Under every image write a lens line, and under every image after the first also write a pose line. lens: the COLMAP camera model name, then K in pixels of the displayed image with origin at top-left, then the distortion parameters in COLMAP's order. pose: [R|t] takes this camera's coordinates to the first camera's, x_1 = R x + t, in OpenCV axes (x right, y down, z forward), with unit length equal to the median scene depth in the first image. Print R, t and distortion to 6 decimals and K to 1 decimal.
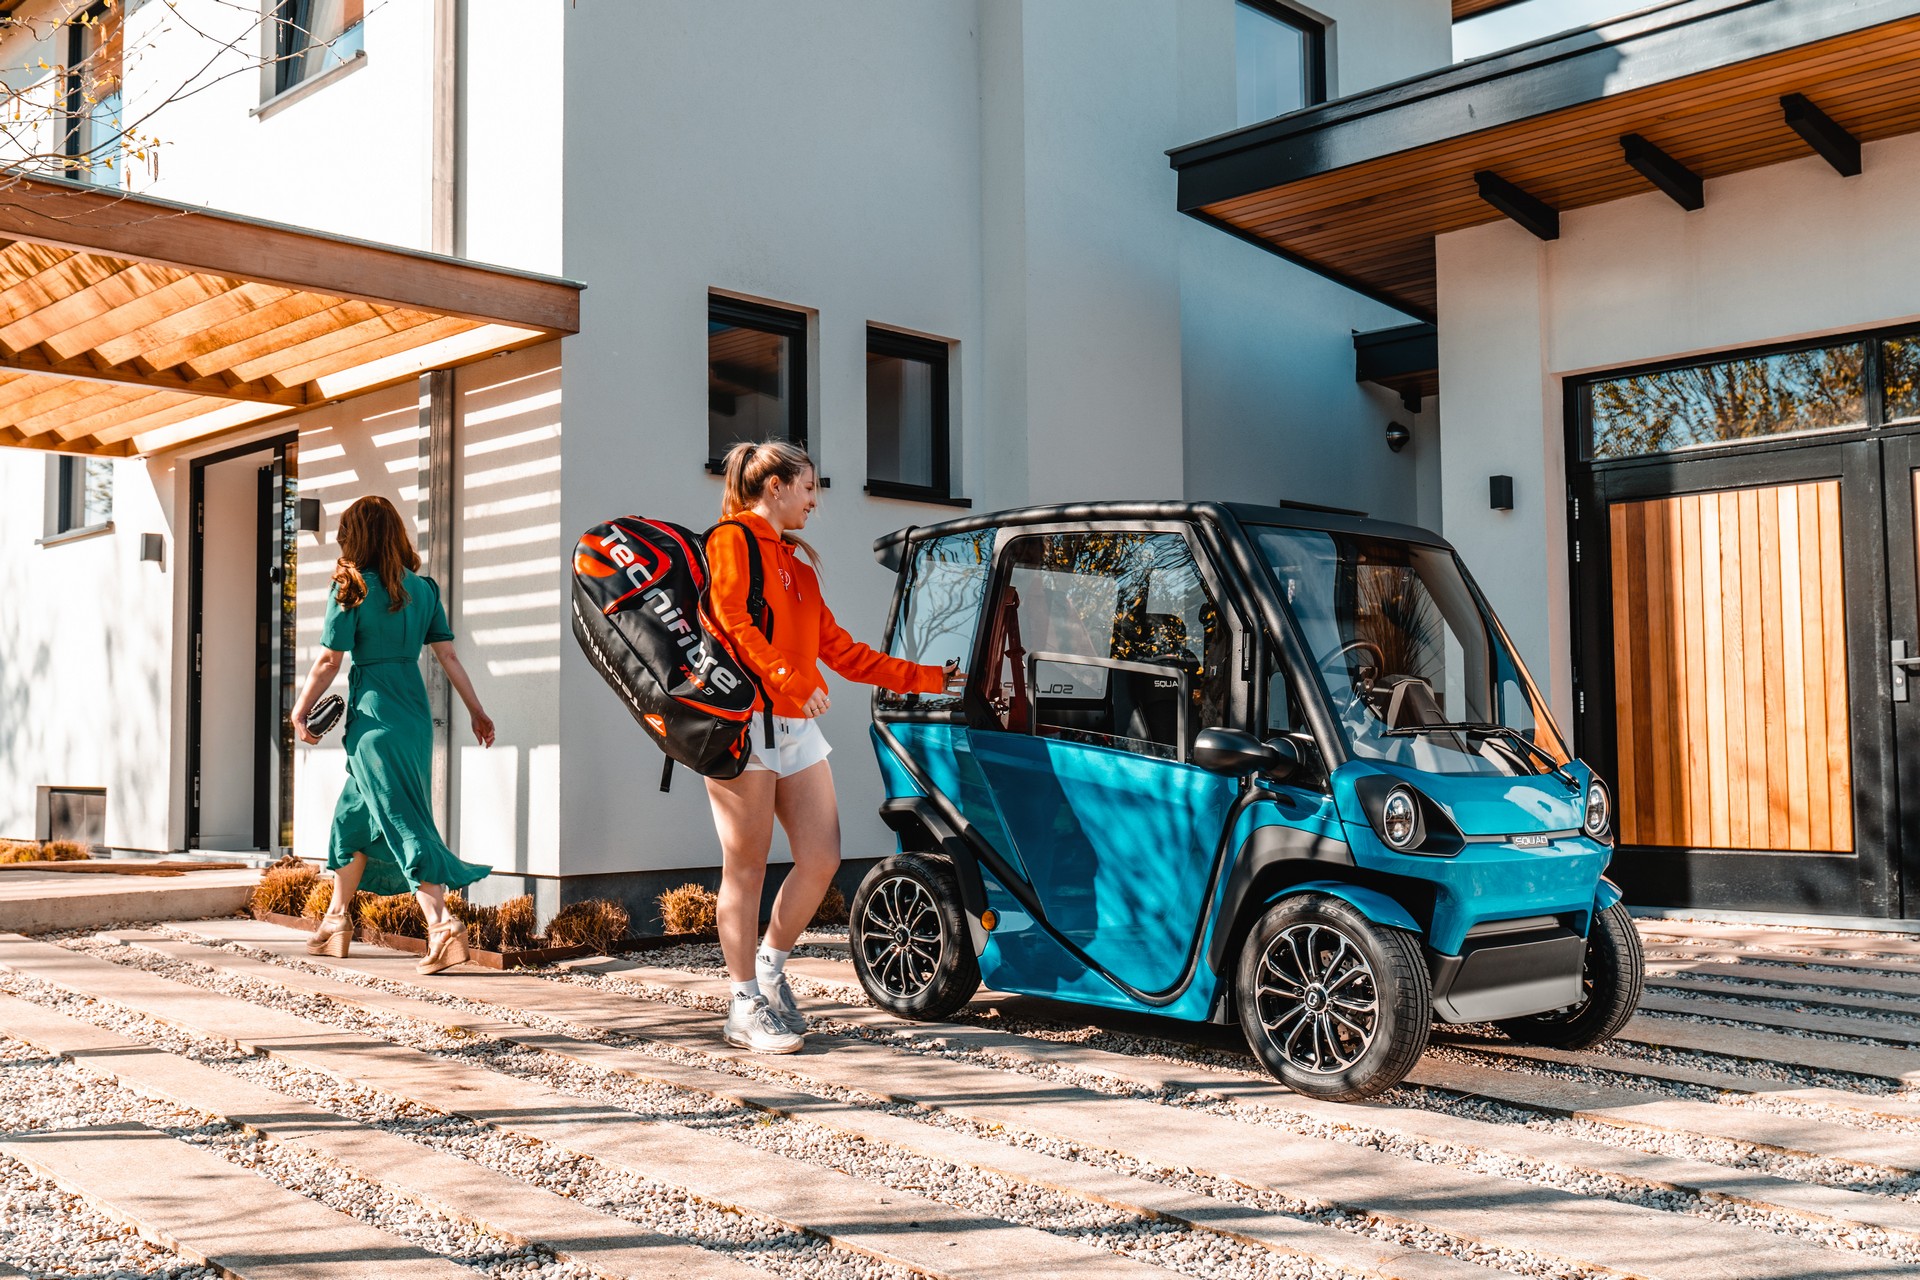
lens RADIAL K [[1861.7, 0, 961.0], [0, 1861.7, 647.4], [0, 0, 1]] dist [0.000043, 0.000000]
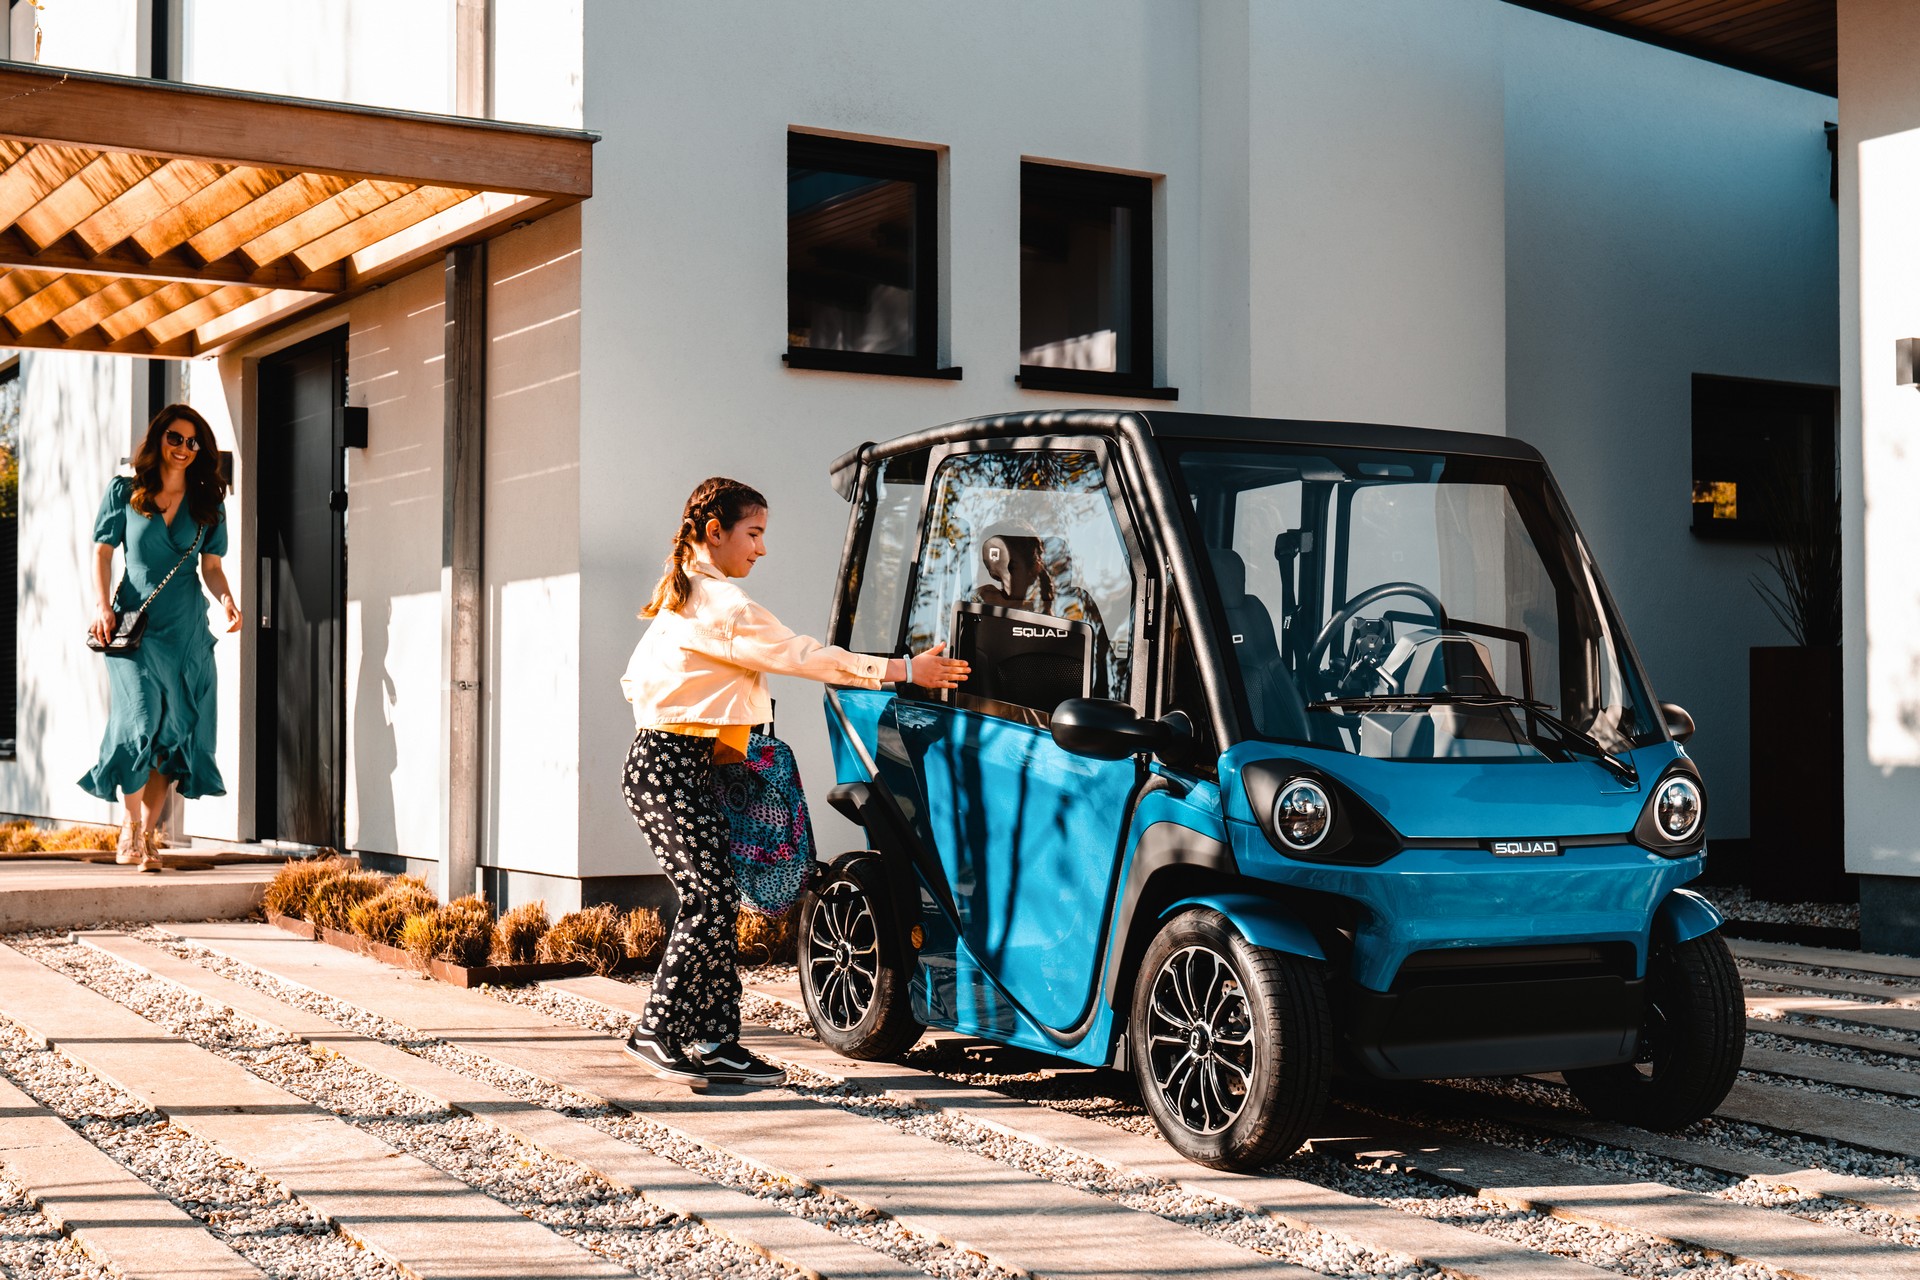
lens RADIAL K [[2685.2, 0, 954.3], [0, 2685.2, 649.4], [0, 0, 1]] dist [0.007710, 0.000000]
pose [[0.969733, 0.000717, -0.244166, 0.204878], [0.006188, 0.999602, 0.027510, -0.005701], [0.244089, -0.028188, 0.969343, -0.072809]]
